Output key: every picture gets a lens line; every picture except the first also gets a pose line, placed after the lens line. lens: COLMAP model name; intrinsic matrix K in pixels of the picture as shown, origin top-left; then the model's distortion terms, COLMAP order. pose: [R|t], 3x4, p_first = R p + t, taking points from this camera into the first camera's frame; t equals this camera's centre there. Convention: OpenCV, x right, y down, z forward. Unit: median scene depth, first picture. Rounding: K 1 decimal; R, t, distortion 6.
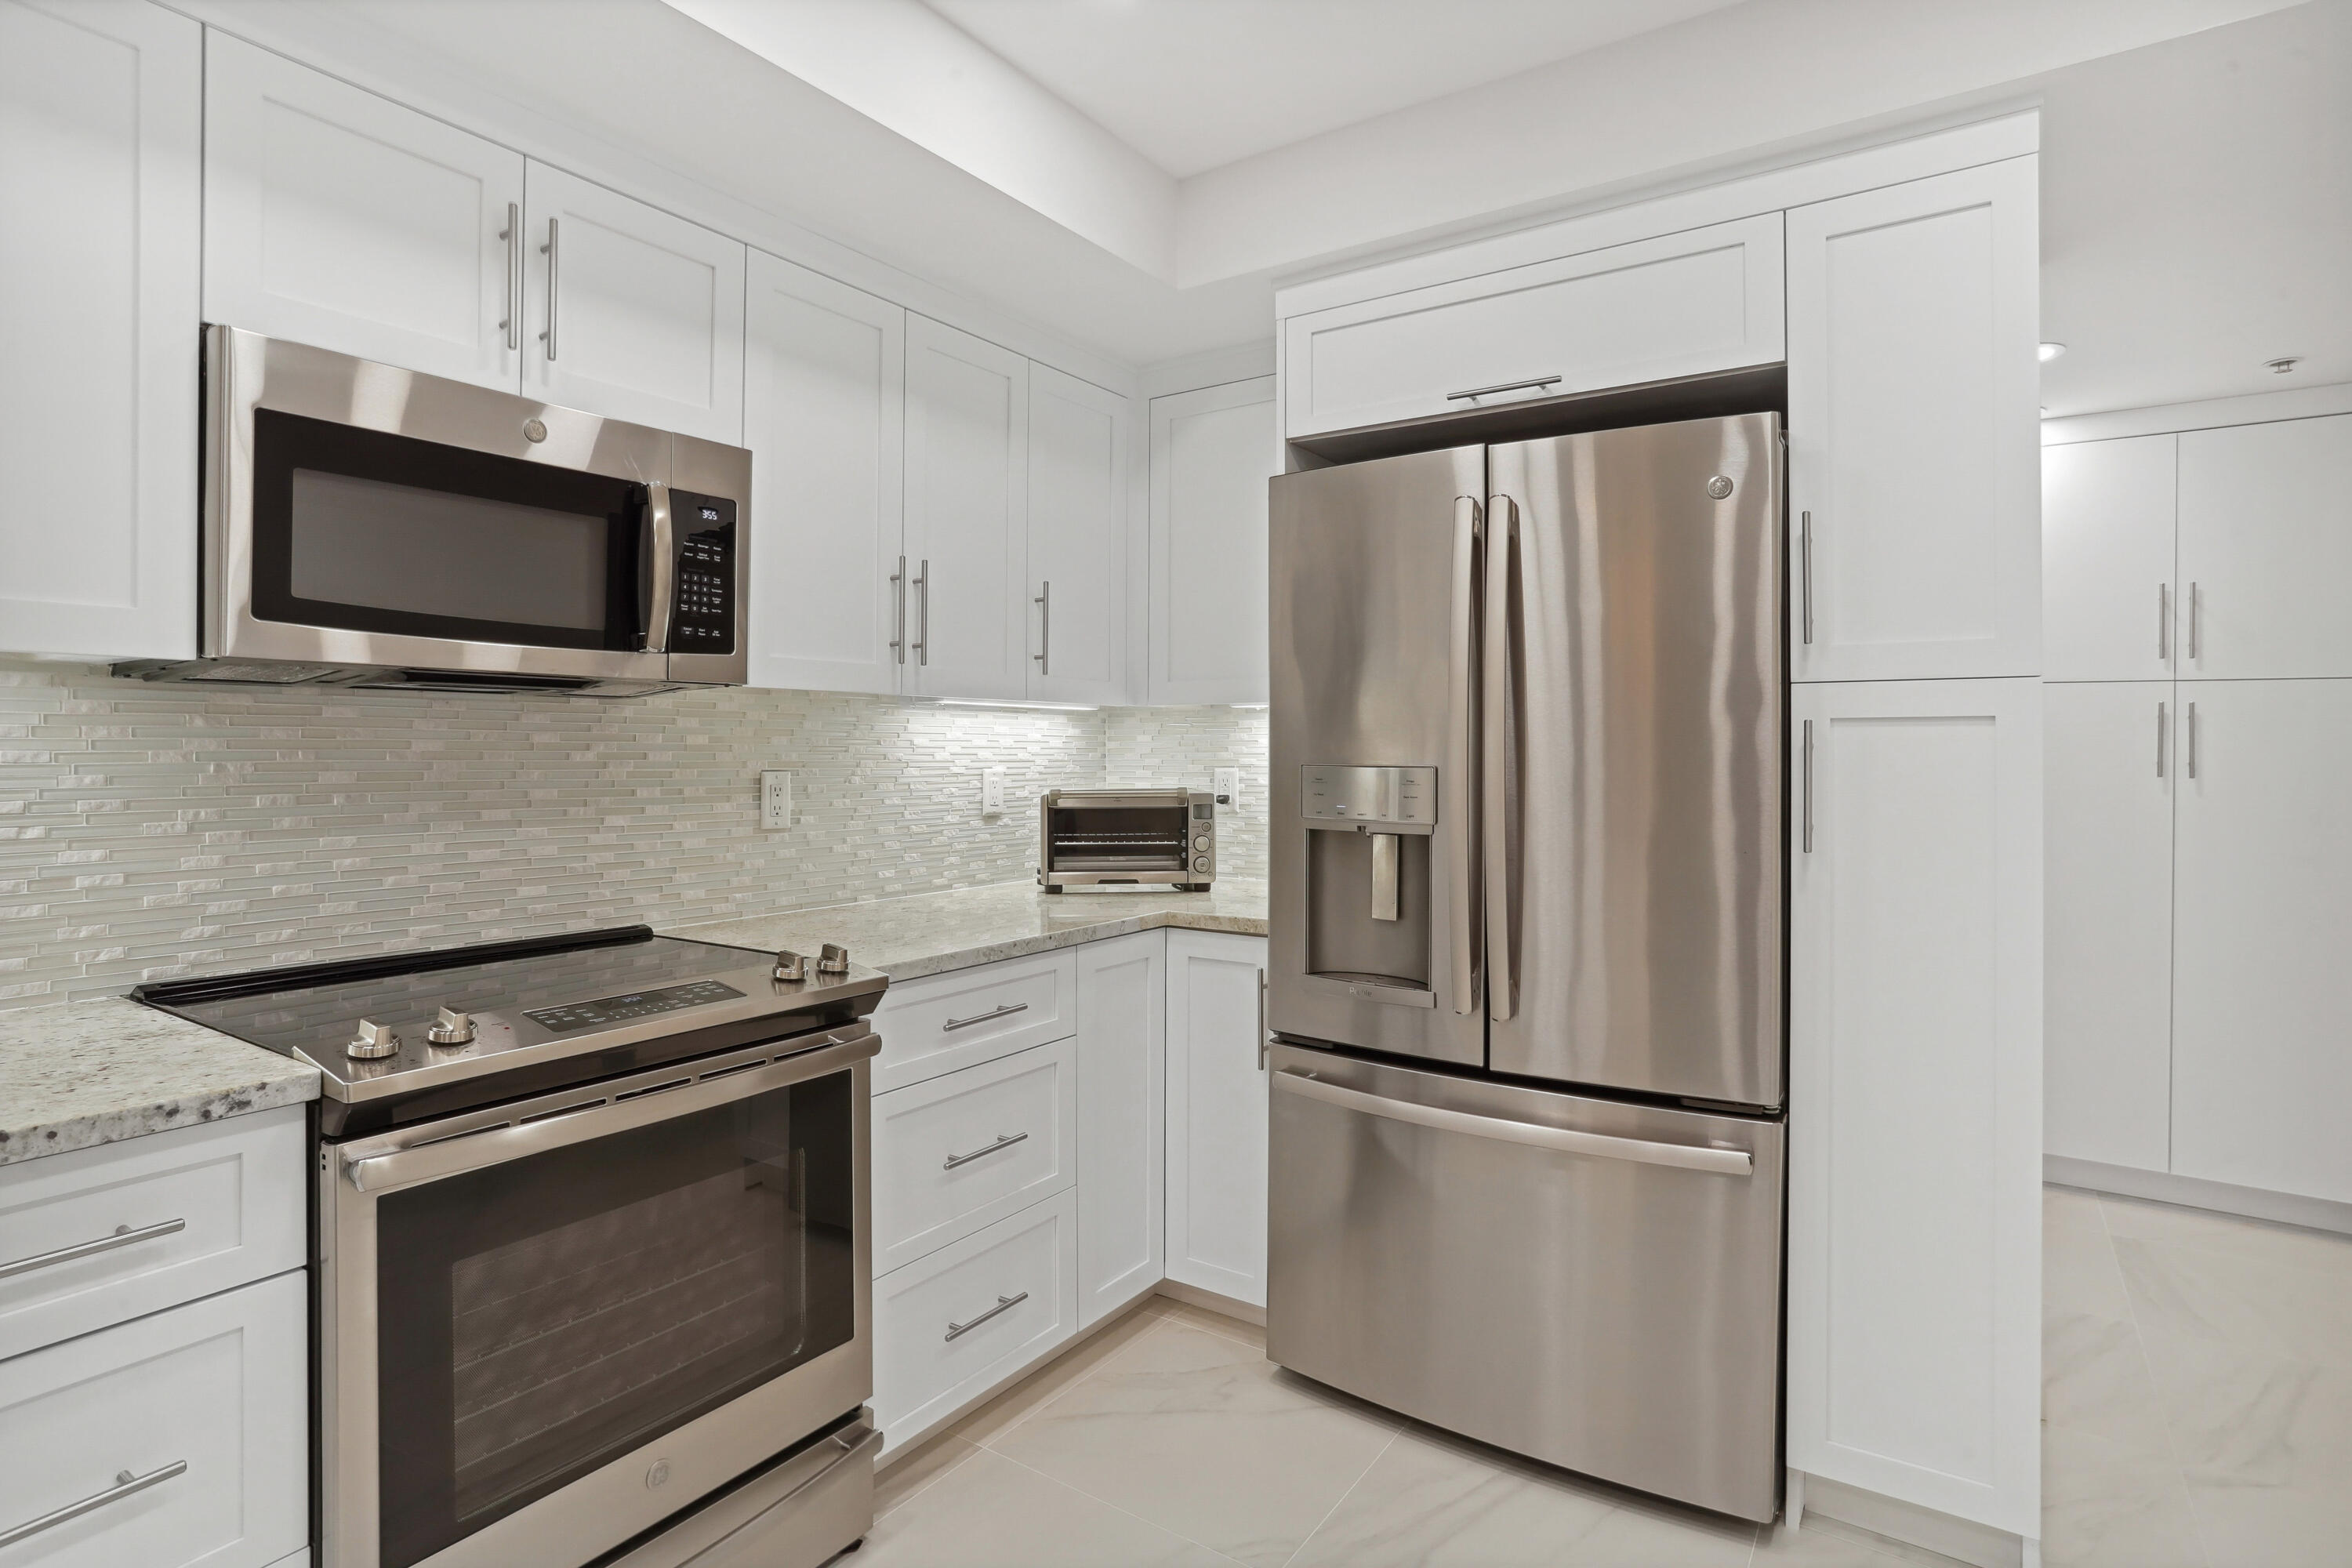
lens RADIAL K [[1217.9, 0, 1169.5], [0, 1217.9, 750.7], [0, 0, 1]] dist [-0.067369, 0.045912]
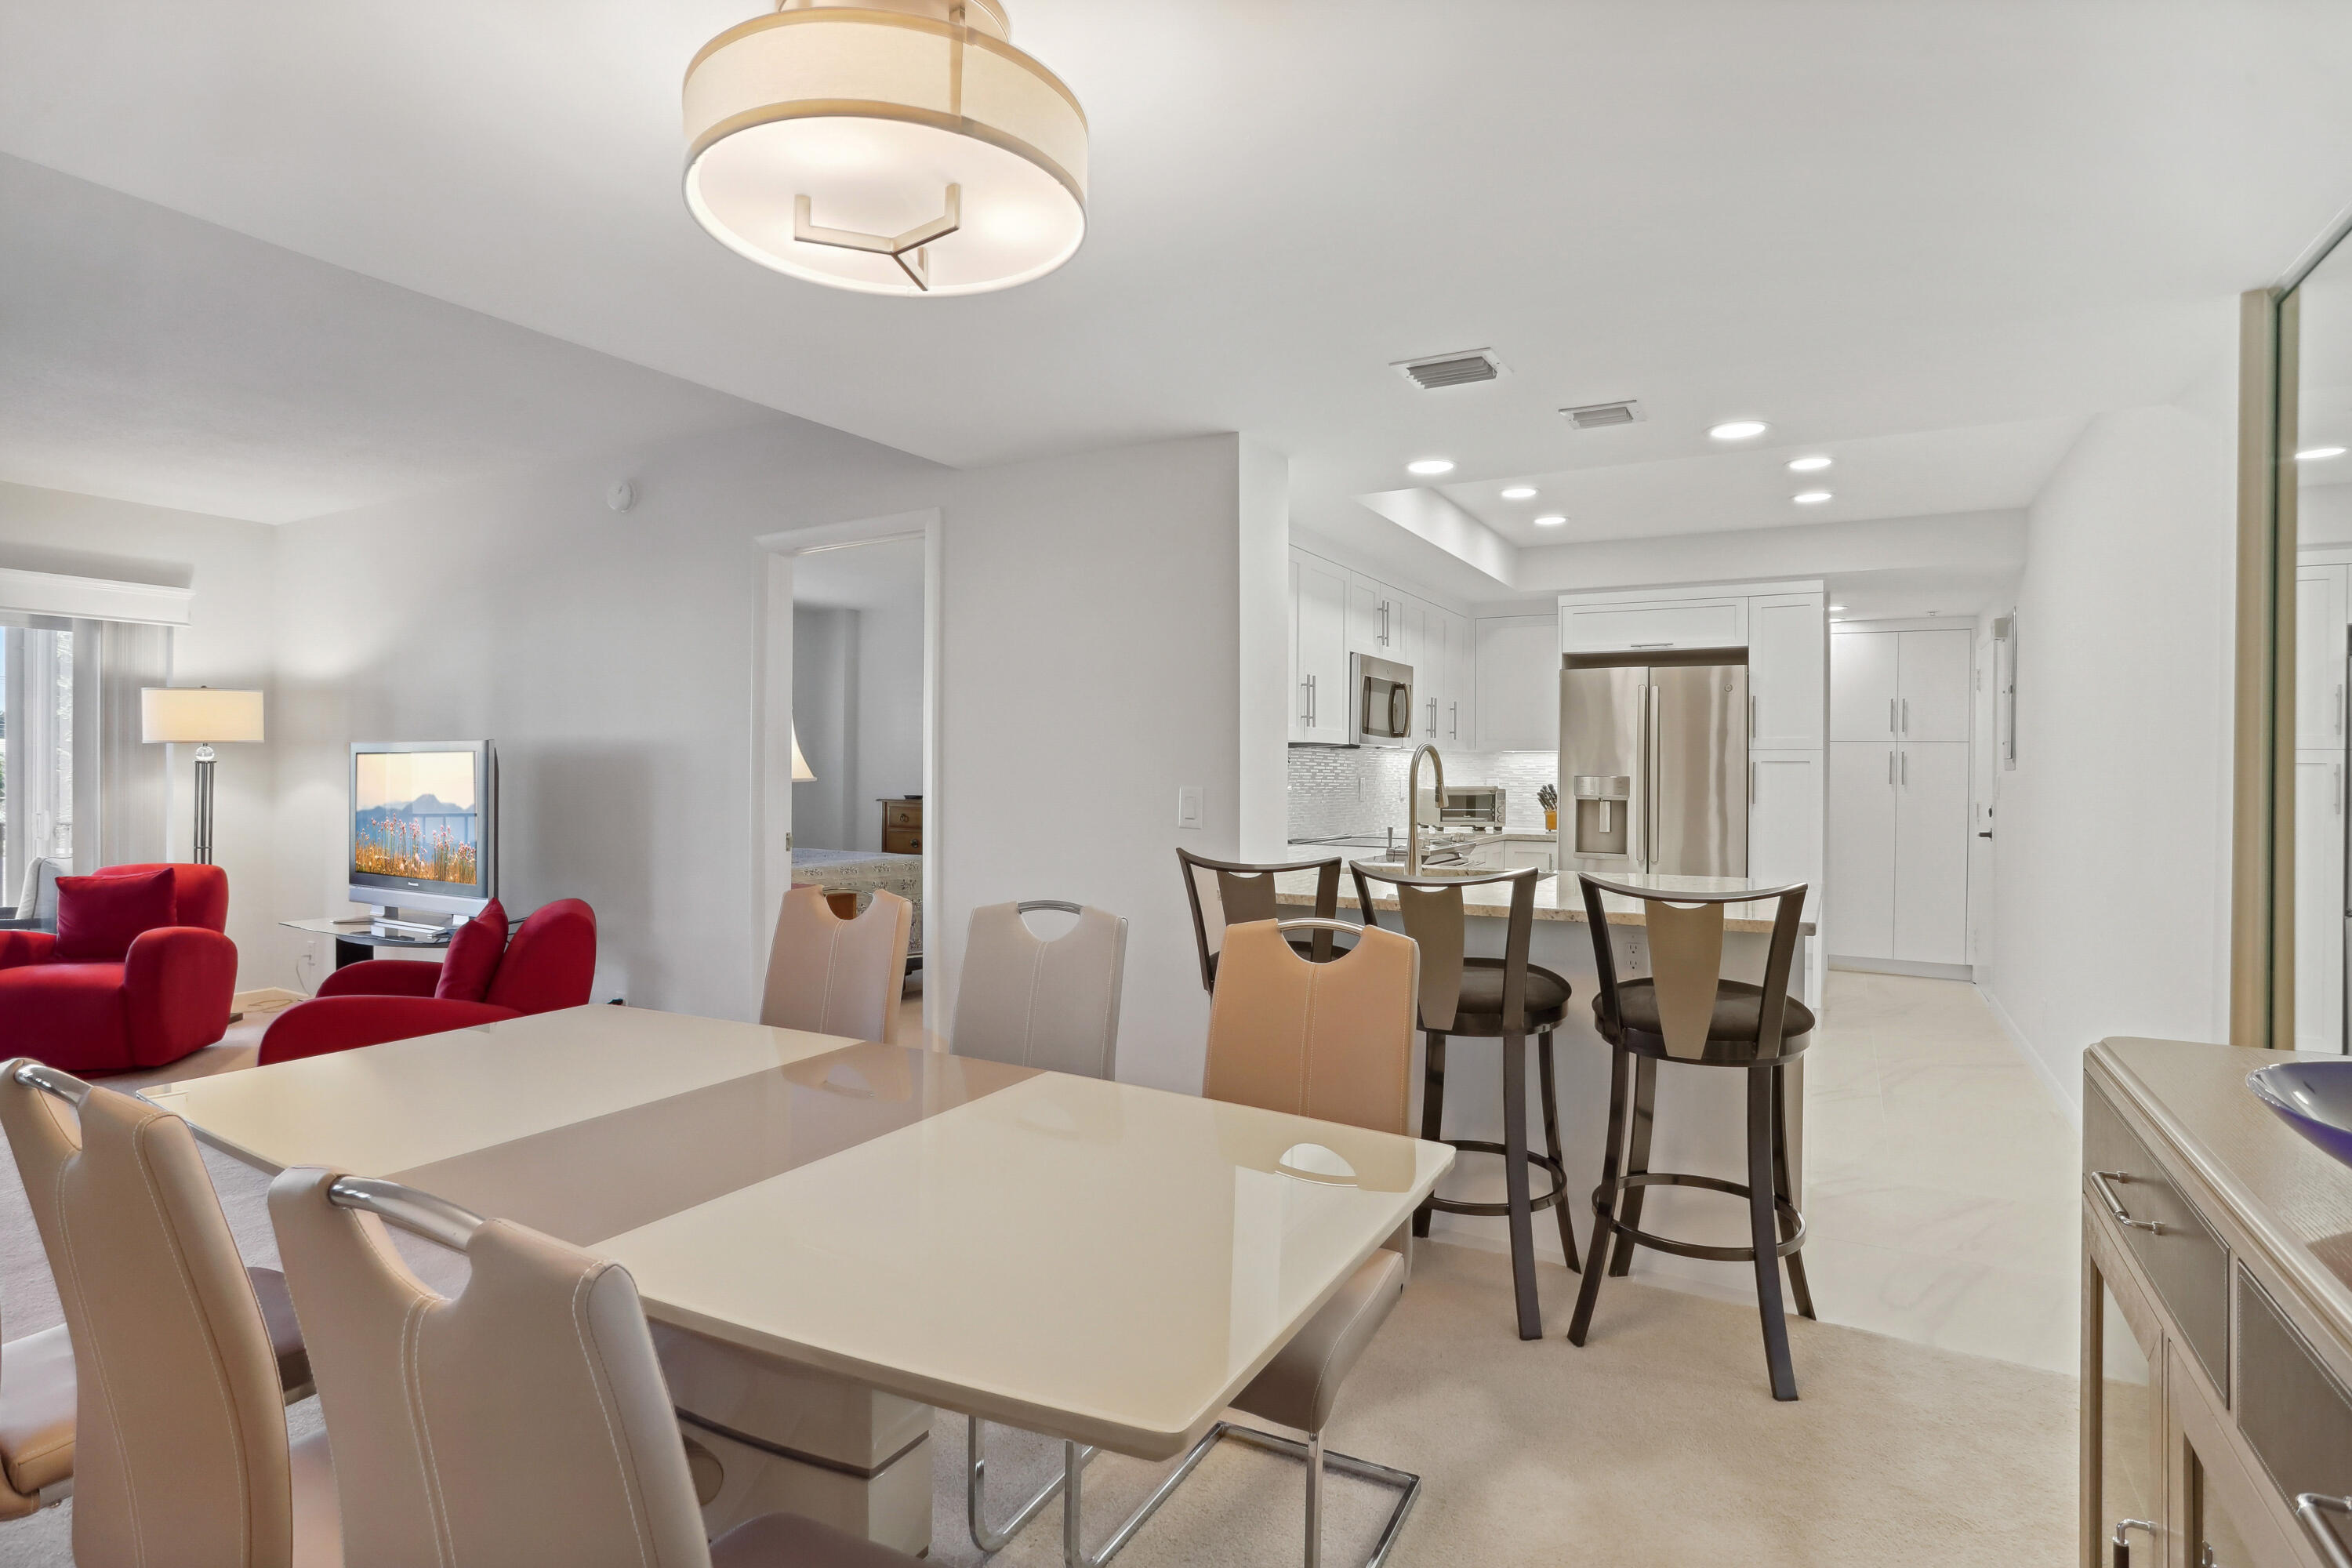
lens RADIAL K [[1217.9, 0, 1169.5], [0, 1217.9, 750.7], [0, 0, 1]] dist [-0.067369, 0.045912]
pose [[0.996782, 0.006135, 0.079930, -1.115194], [-0.004650, 0.999813, -0.018746, 0.011434], [-0.080030, 0.018314, 0.996624, -1.800781]]
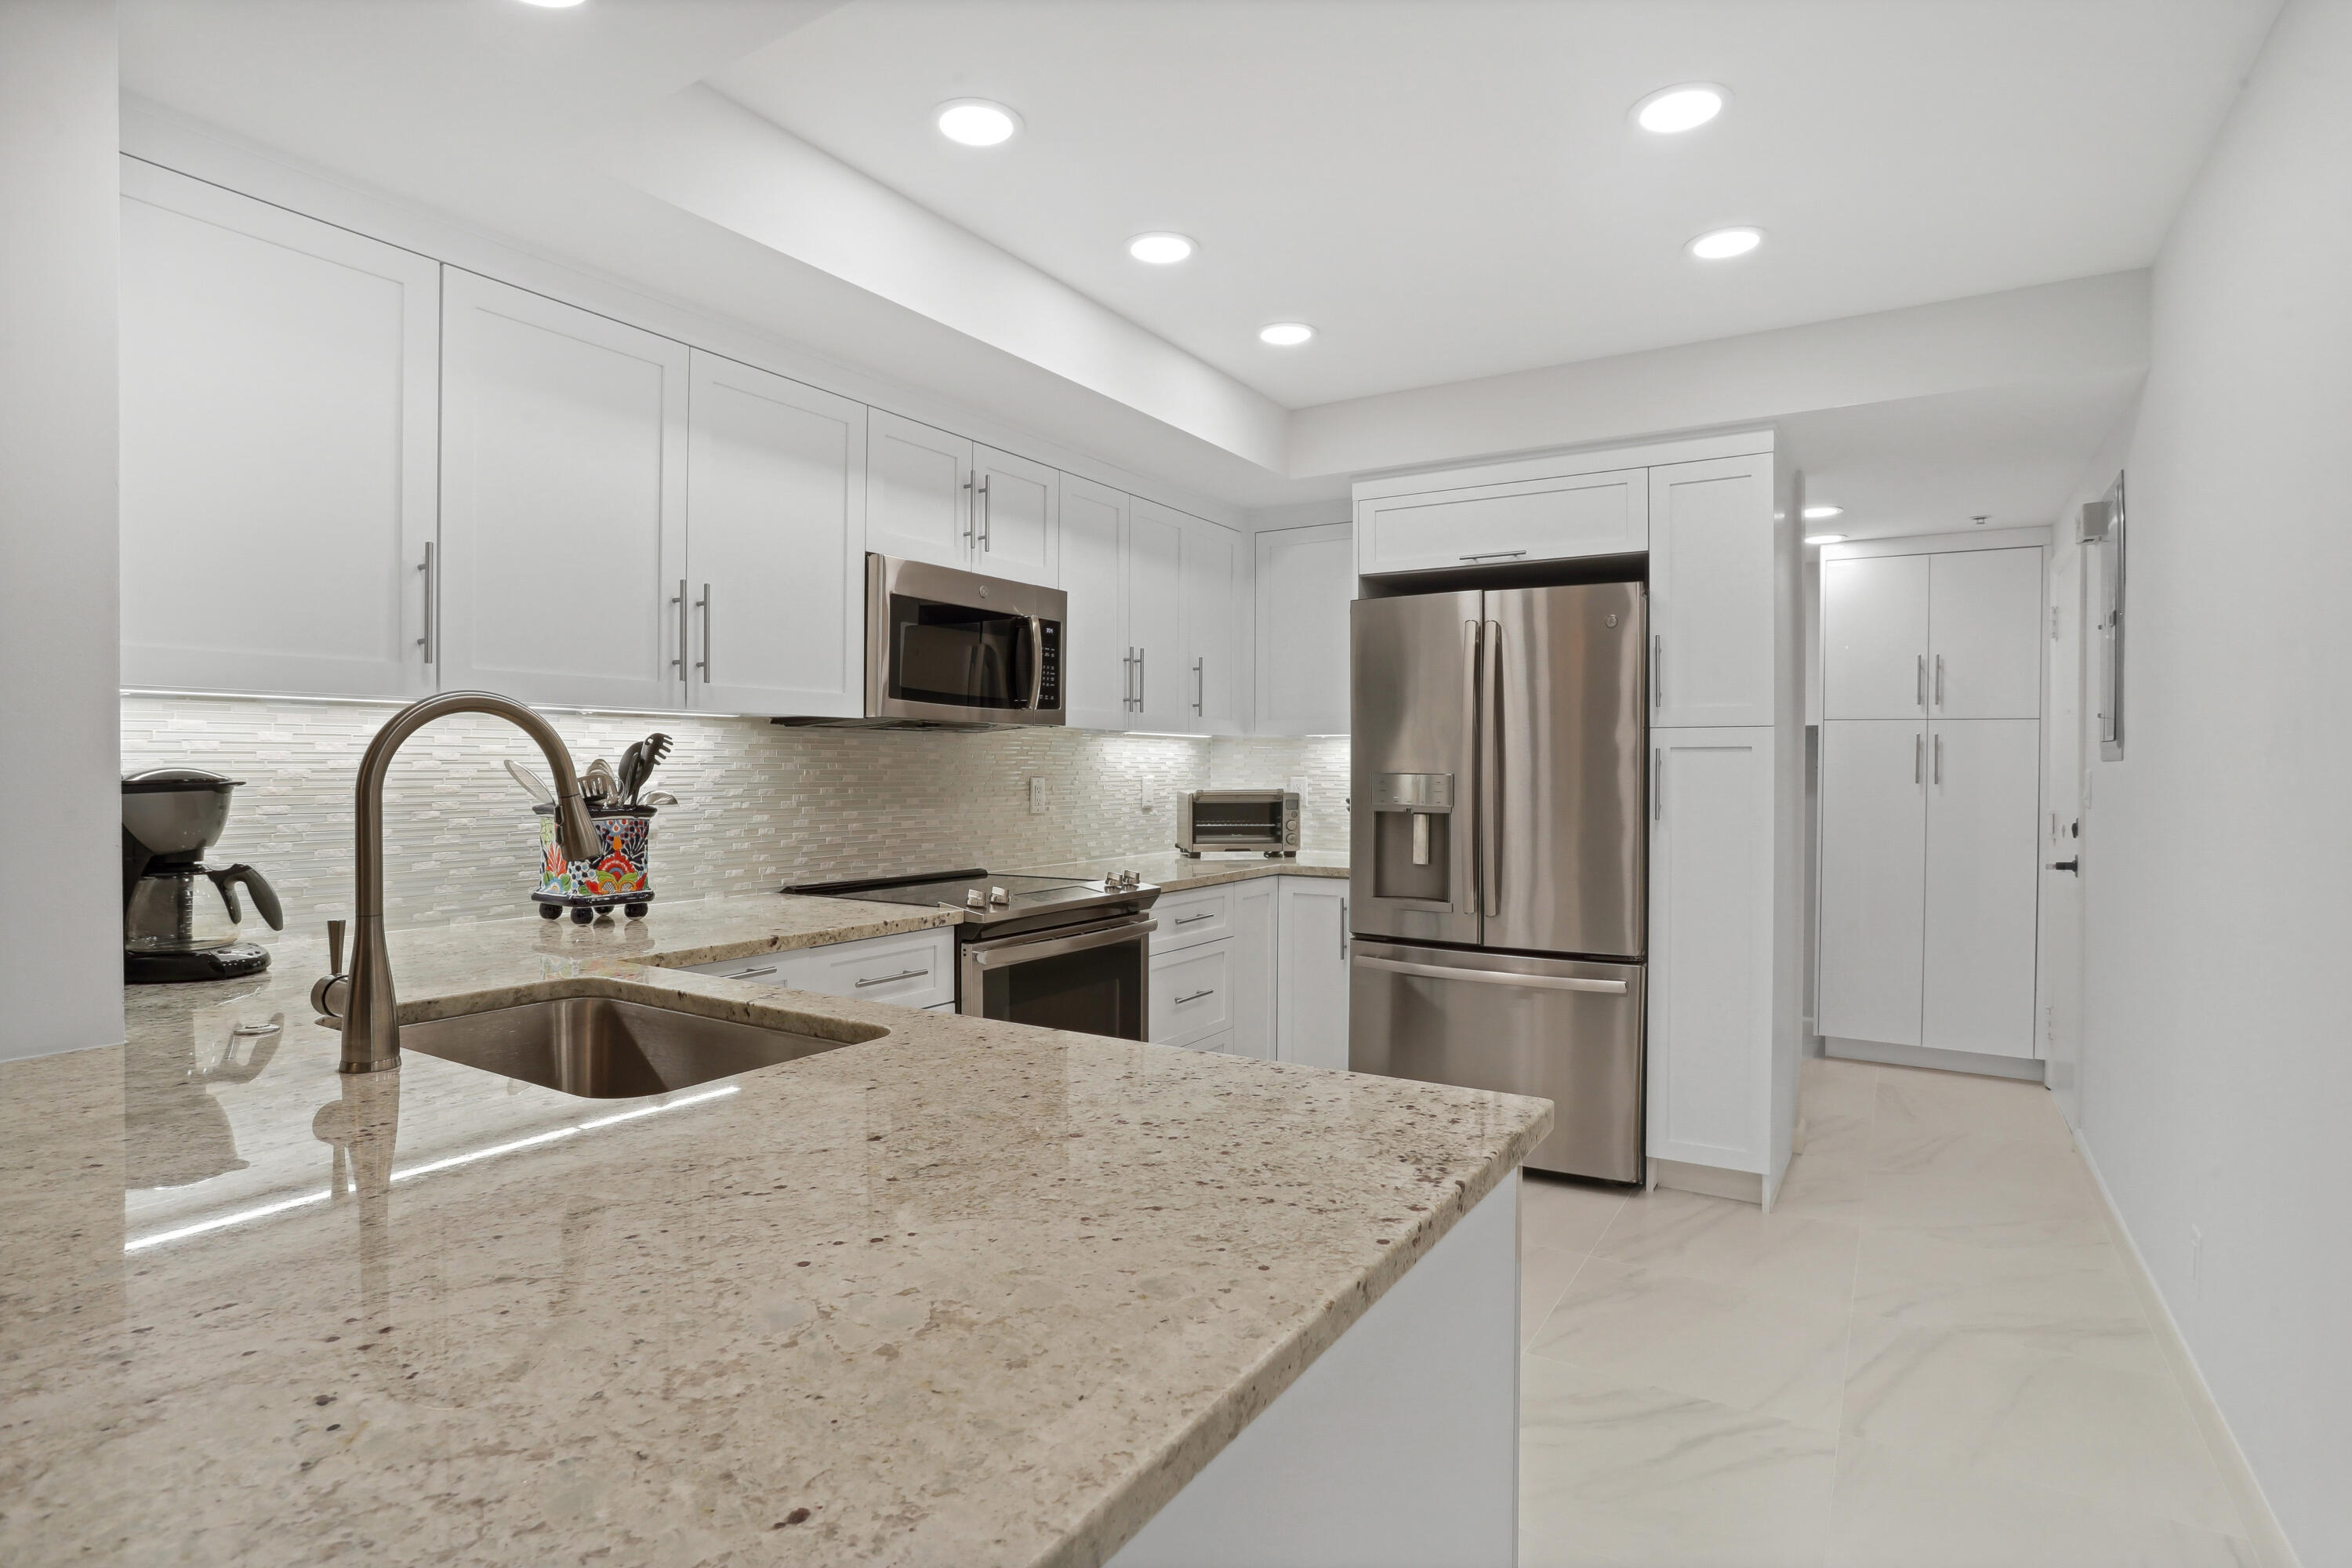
lens RADIAL K [[1217.9, 0, 1169.5], [0, 1217.9, 750.7], [0, 0, 1]] dist [-0.067369, 0.045912]
pose [[0.999390, 0.002775, 0.034806, -0.249149], [-0.002327, 0.999914, -0.012891, 0.003101], [-0.034838, 0.012803, 0.999311, -0.729361]]
